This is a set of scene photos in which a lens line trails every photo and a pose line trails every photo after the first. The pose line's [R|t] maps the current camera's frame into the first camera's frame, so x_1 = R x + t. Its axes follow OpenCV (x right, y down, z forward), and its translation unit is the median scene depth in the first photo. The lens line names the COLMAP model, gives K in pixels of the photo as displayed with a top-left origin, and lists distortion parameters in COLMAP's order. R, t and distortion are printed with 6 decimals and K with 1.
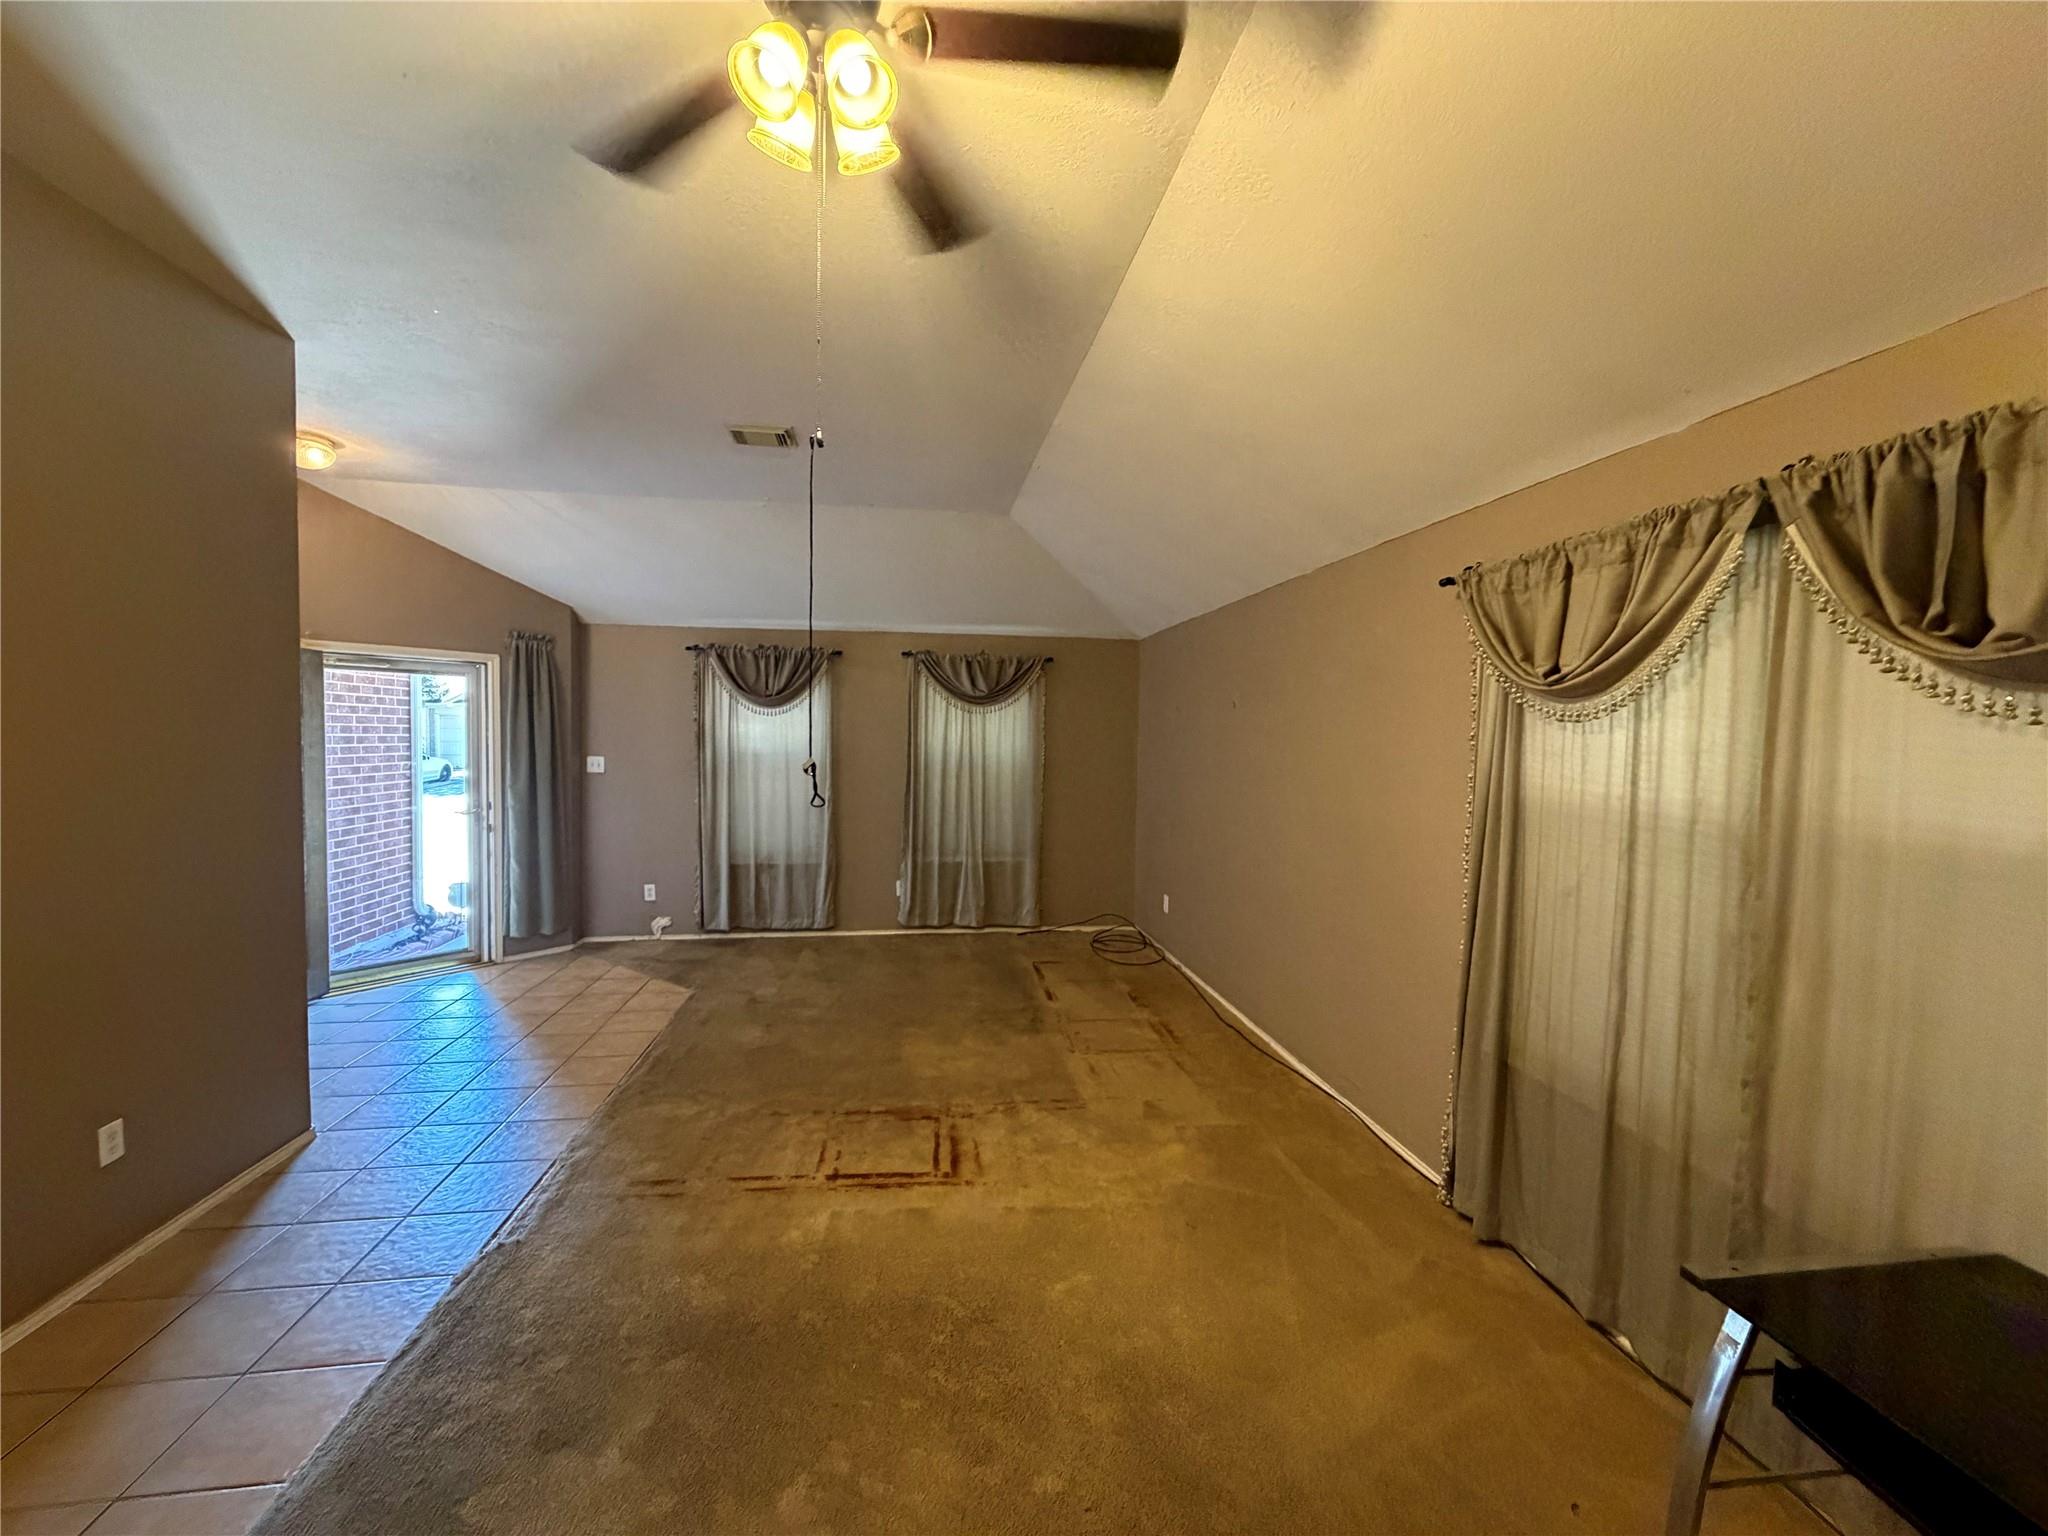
lens RADIAL K [[811.9, 0, 1014.6], [0, 811.9, 770.5], [0, 0, 1]] dist [0.000416, -0.000140]
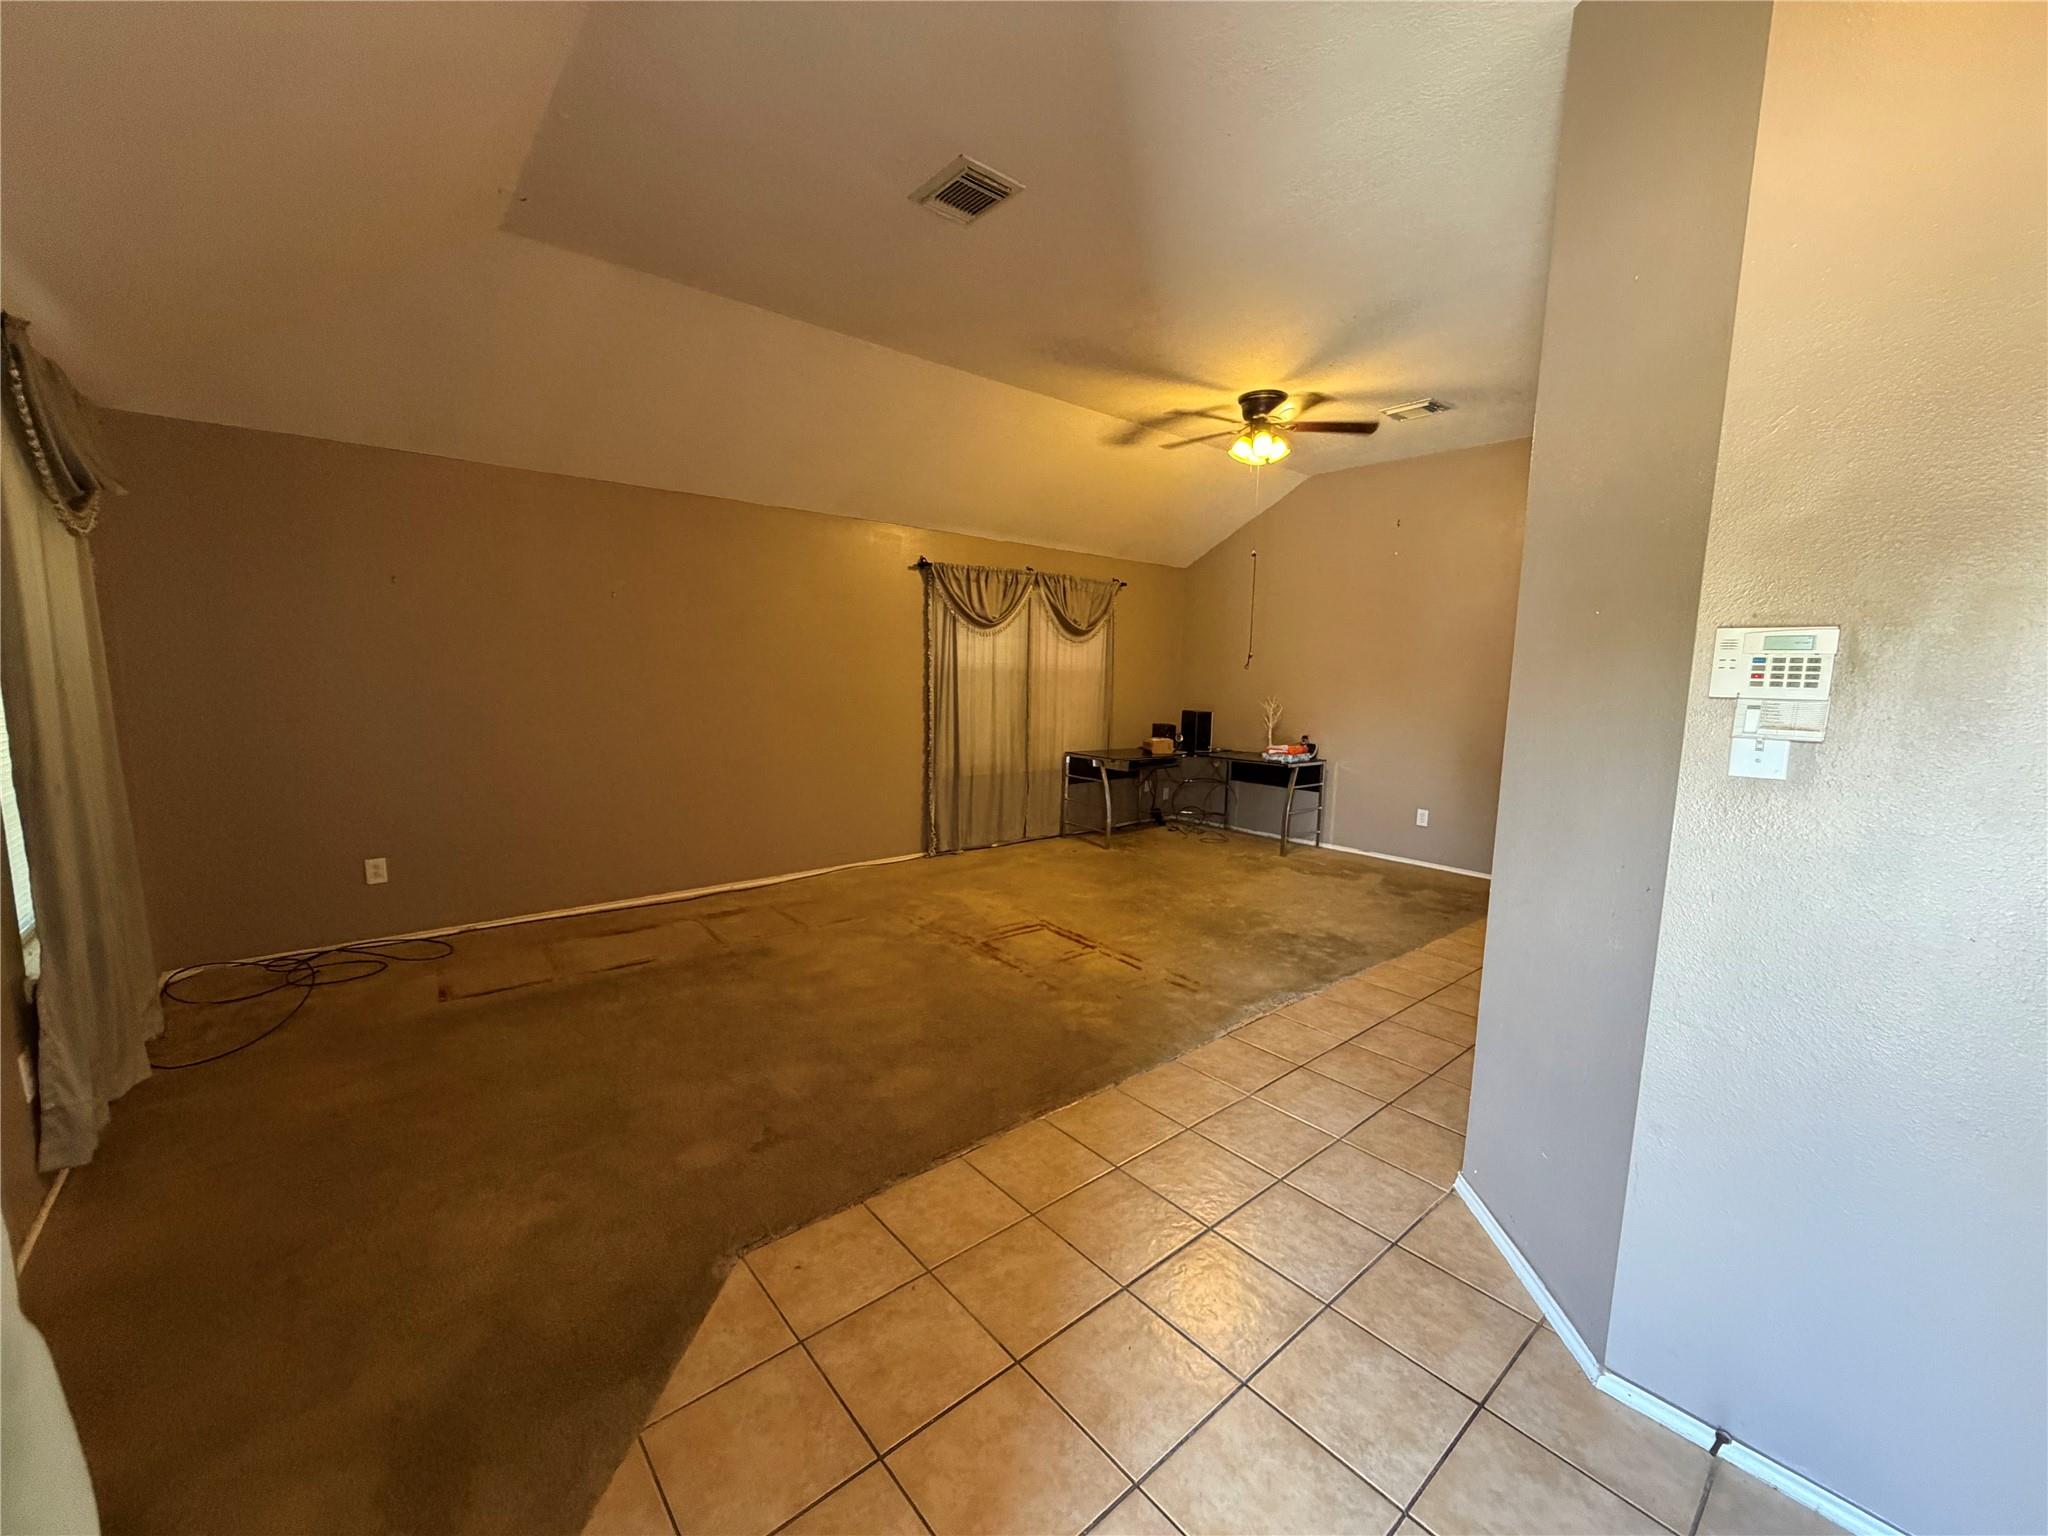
lens RADIAL K [[811.9, 0, 1014.6], [0, 811.9, 770.5], [0, 0, 1]] dist [0.000416, -0.000140]
pose [[-0.529398, -0.133493, 0.837805, -1.328605], [0.008525, 0.986656, 0.162598, -0.046287], [-0.848331, 0.093221, -0.521196, 1.849629]]
